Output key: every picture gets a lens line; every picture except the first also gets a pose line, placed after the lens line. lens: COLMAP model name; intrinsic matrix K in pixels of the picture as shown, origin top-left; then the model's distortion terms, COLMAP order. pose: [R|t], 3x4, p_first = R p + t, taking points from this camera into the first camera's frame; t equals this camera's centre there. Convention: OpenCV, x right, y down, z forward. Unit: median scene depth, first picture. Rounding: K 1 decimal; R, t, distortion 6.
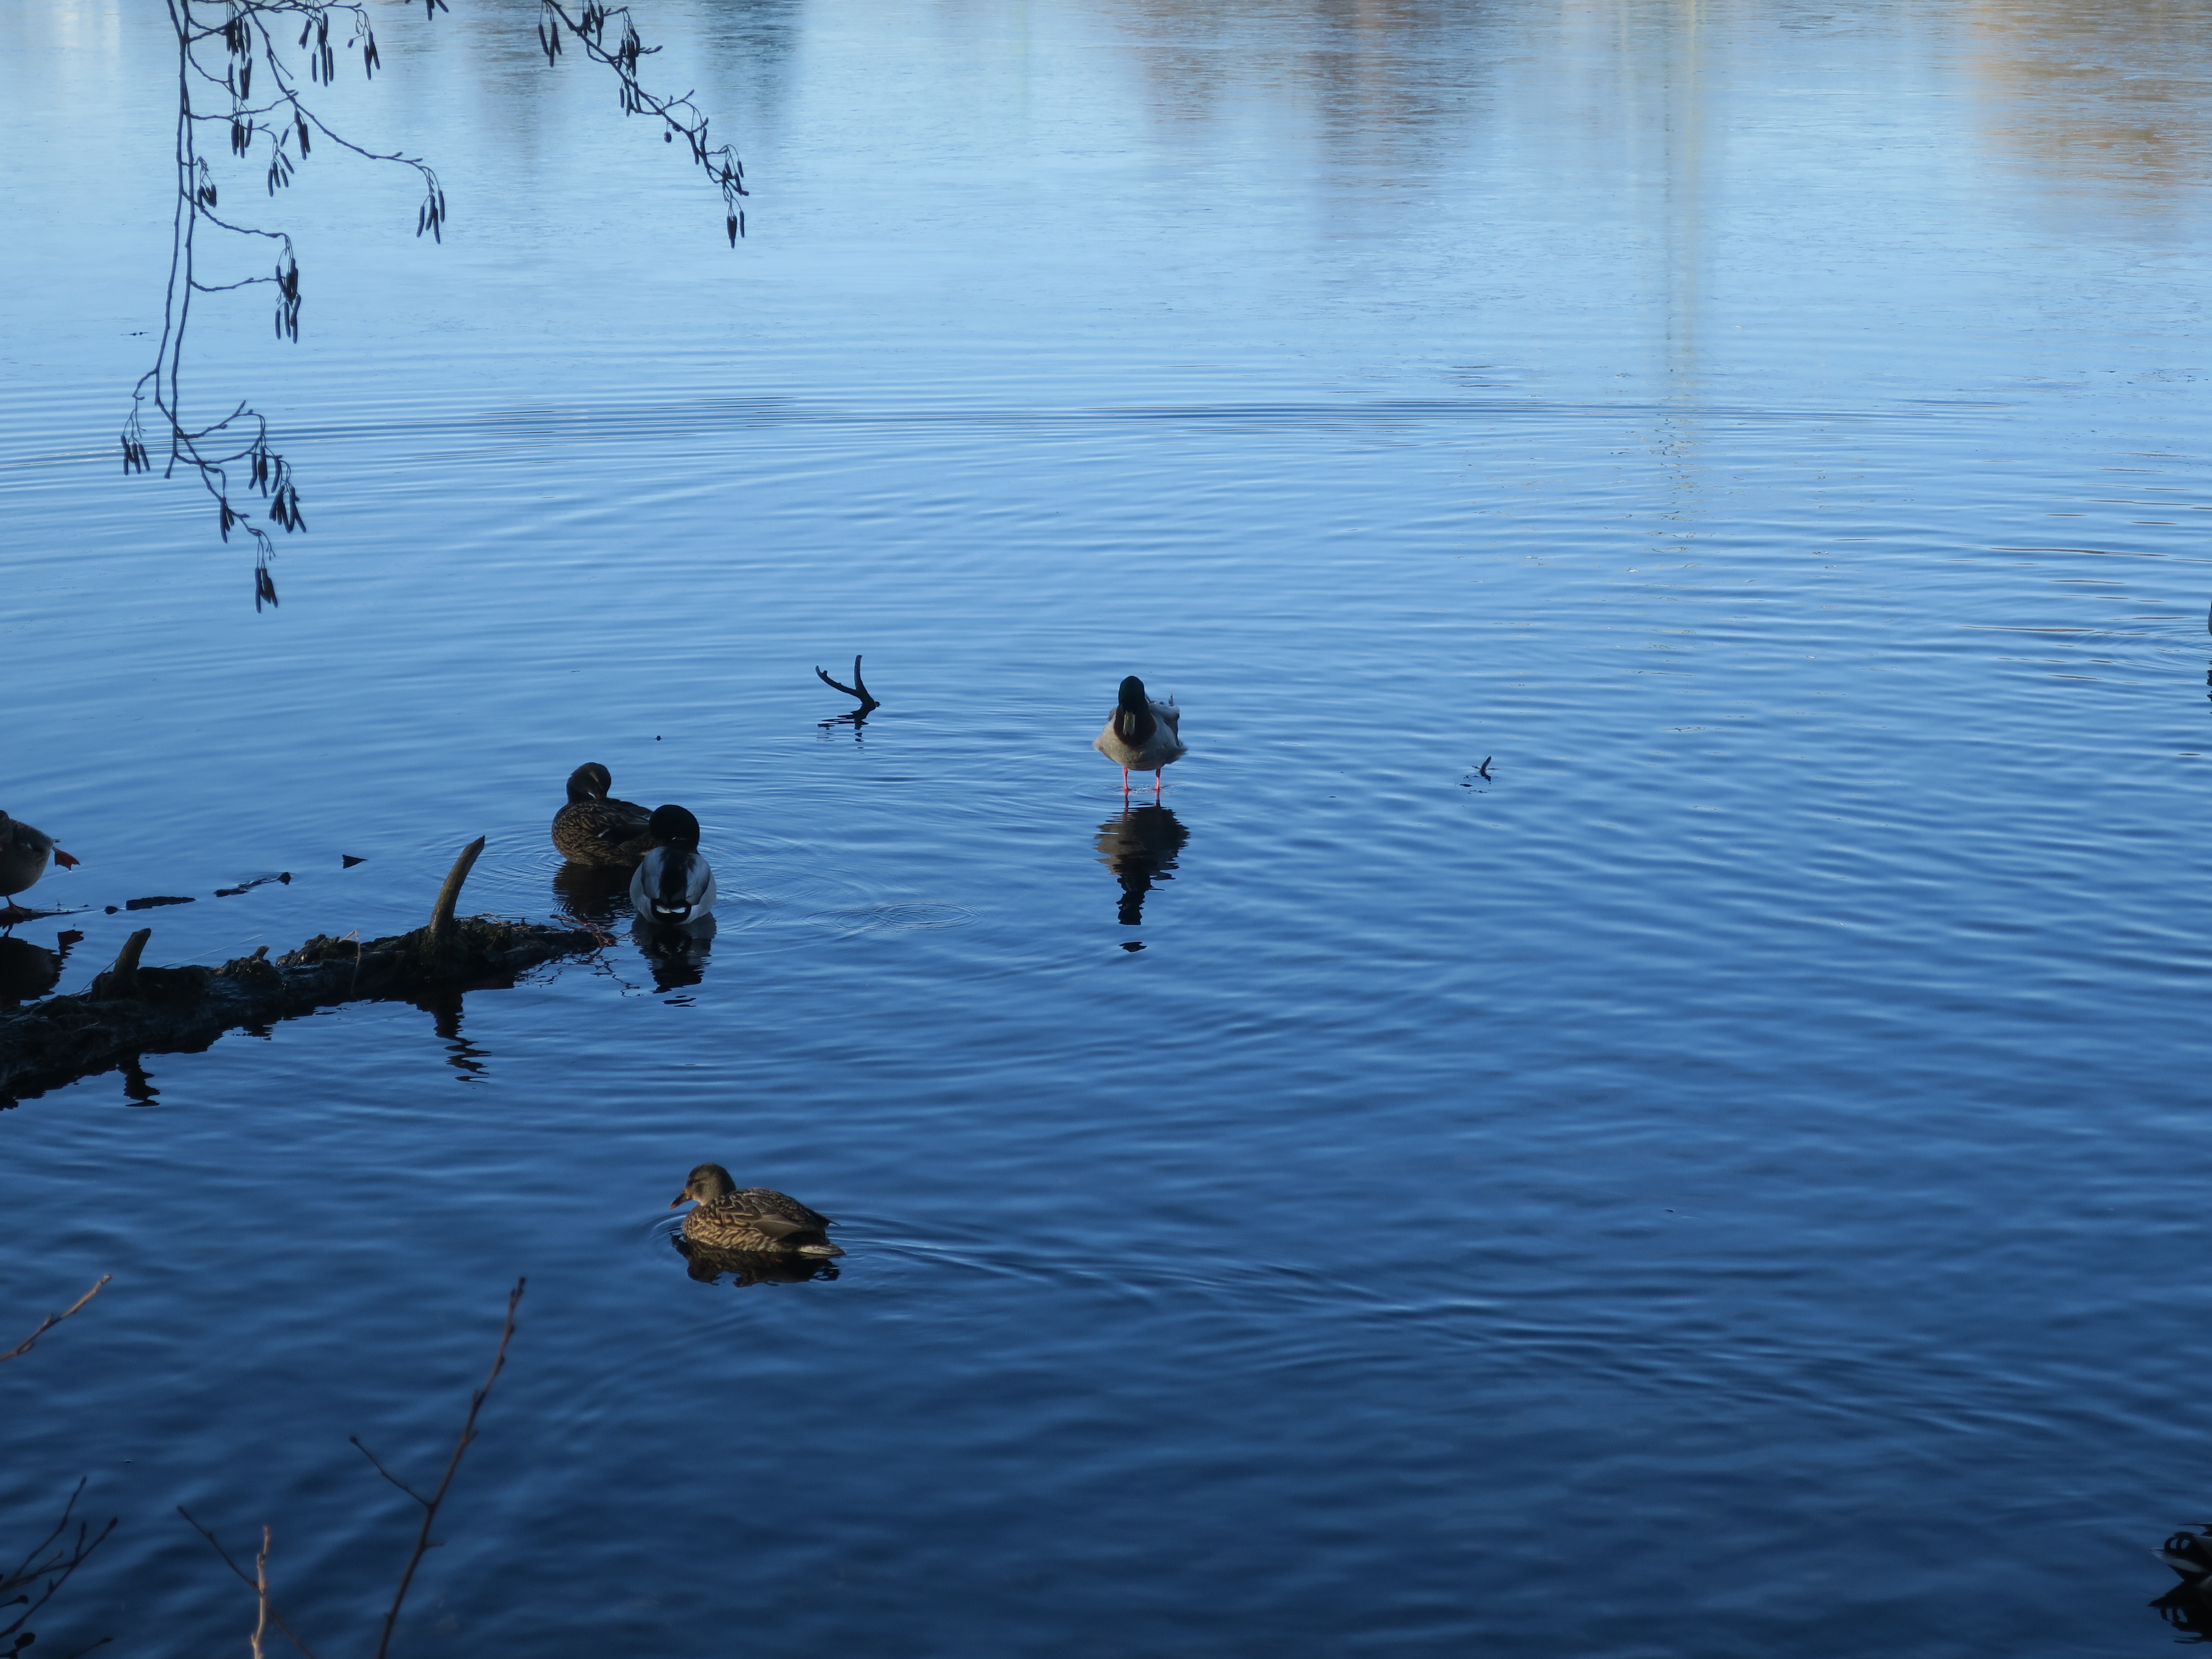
lens RADIAL K [[5115.3, 0, 1106.0], [0, 5115.3, 829.5], [0, 0, 1]] dist [-0.091654, -0.872633]
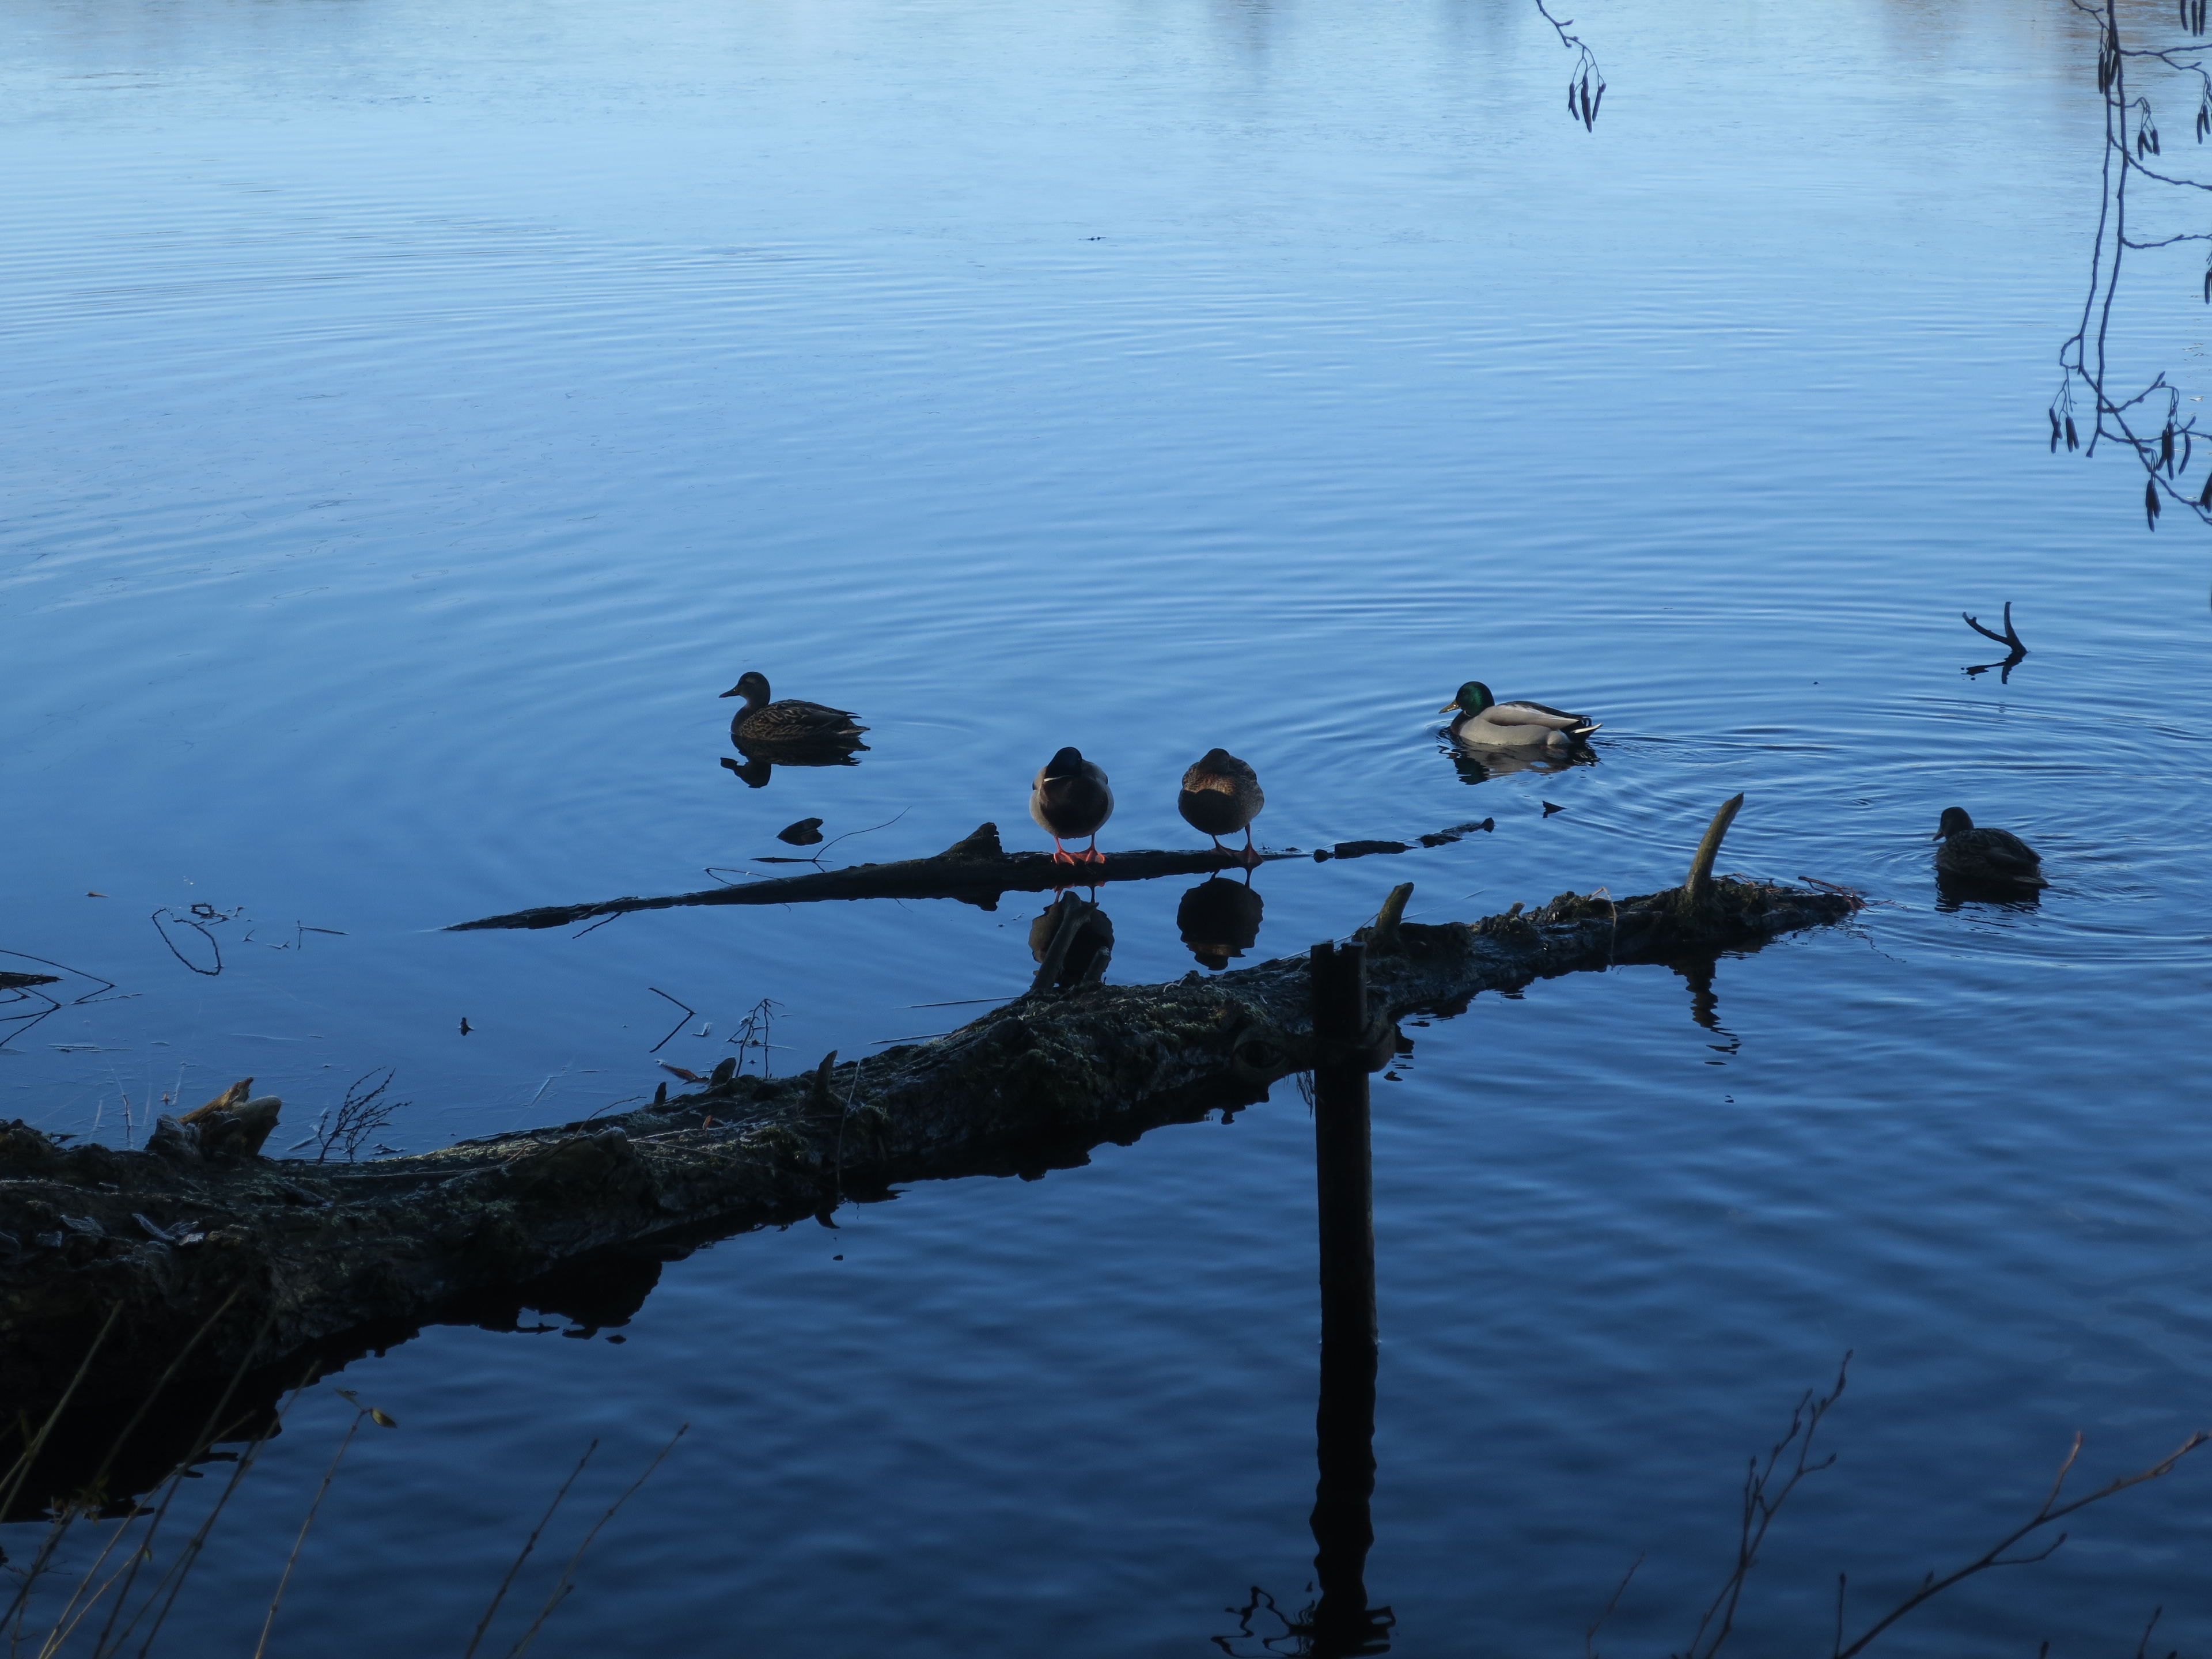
lens RADIAL K [[5115.3, 0, 1106.0], [0, 5115.3, 829.5], [0, 0, 1]] dist [-0.091654, -0.872633]
pose [[0.989928, 0.031493, -0.138026, -0.111874], [-0.028917, 0.999369, 0.020627, -0.008404], [0.138588, -0.016428, 0.990214, 0.045436]]
